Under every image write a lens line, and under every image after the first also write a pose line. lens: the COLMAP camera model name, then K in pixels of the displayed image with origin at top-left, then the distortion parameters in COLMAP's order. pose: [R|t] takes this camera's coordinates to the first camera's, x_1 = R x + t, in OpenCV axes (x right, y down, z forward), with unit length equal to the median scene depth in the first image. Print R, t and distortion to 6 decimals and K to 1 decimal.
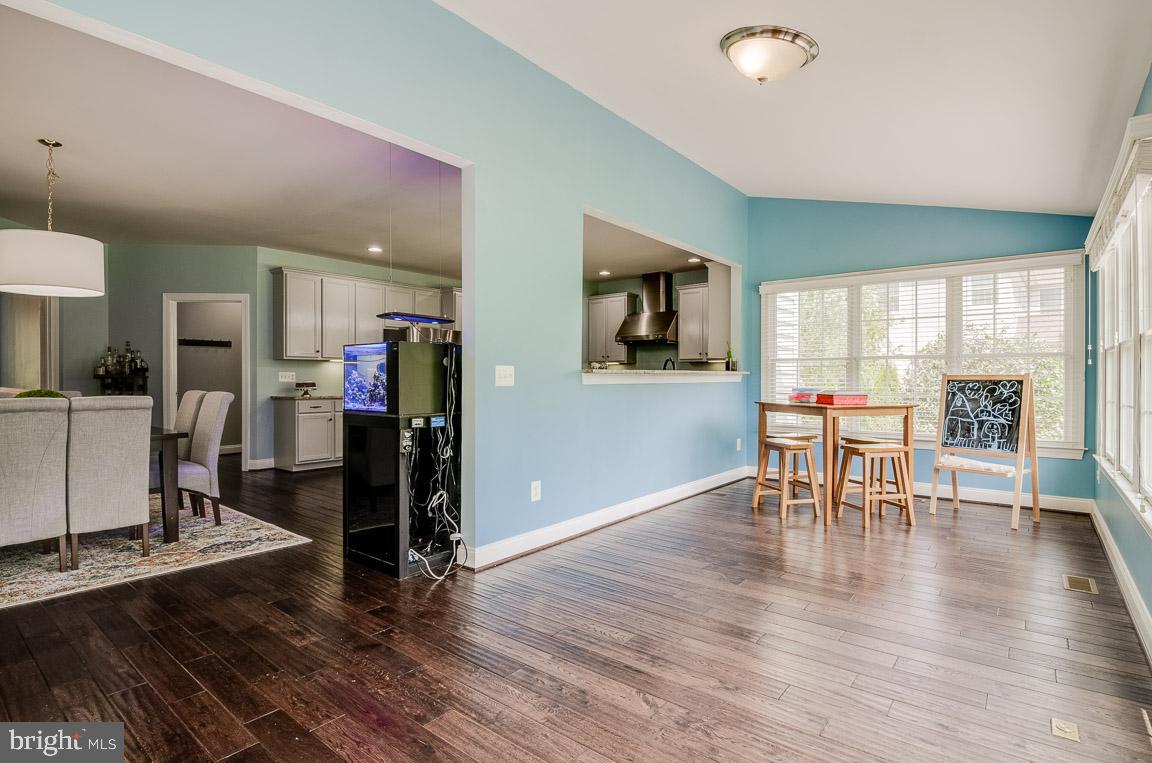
lens RADIAL K [[558.9, 0, 567.0], [0, 558.9, 382.9], [0, 0, 1]] dist [-0.017214, -0.003661]
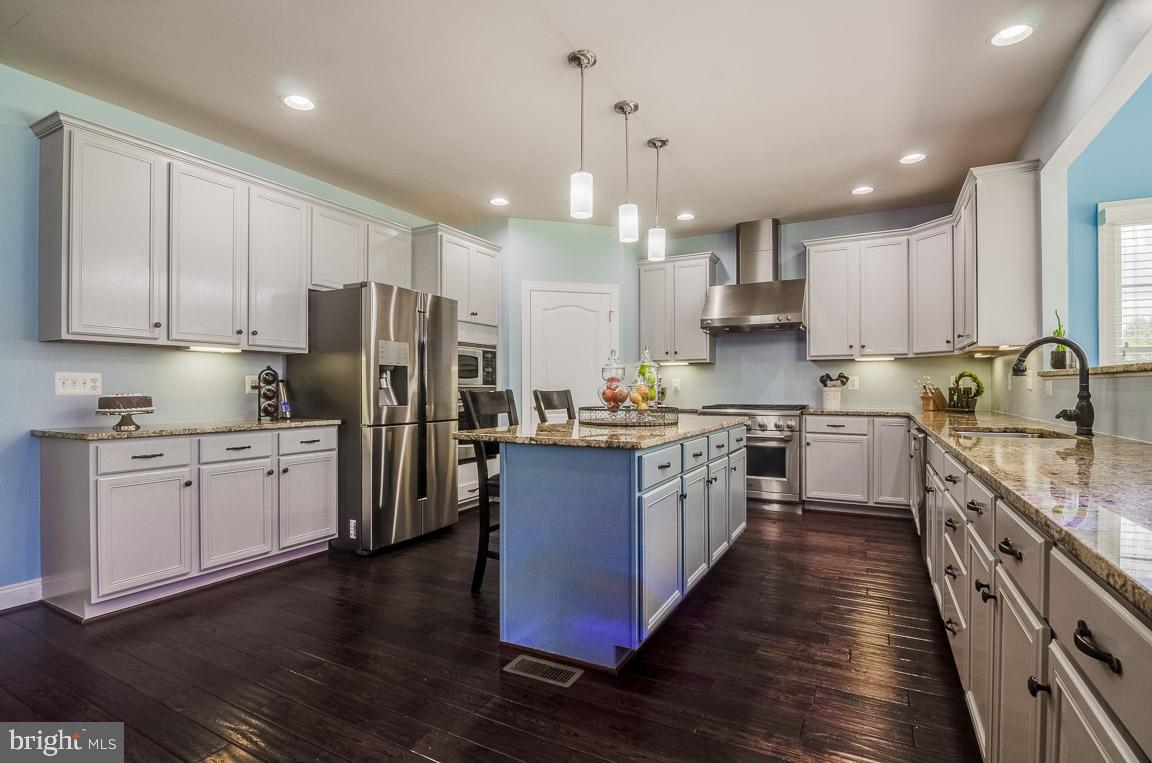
lens RADIAL K [[558.9, 0, 576.7], [0, 558.9, 383.8], [0, 0, 1]] dist [-0.017214, -0.003661]
pose [[0.983593, -0.002556, 0.180384, -0.225537], [0.005533, 0.999857, -0.016007, -0.002070], [-0.180318, 0.016742, 0.983466, 0.574184]]
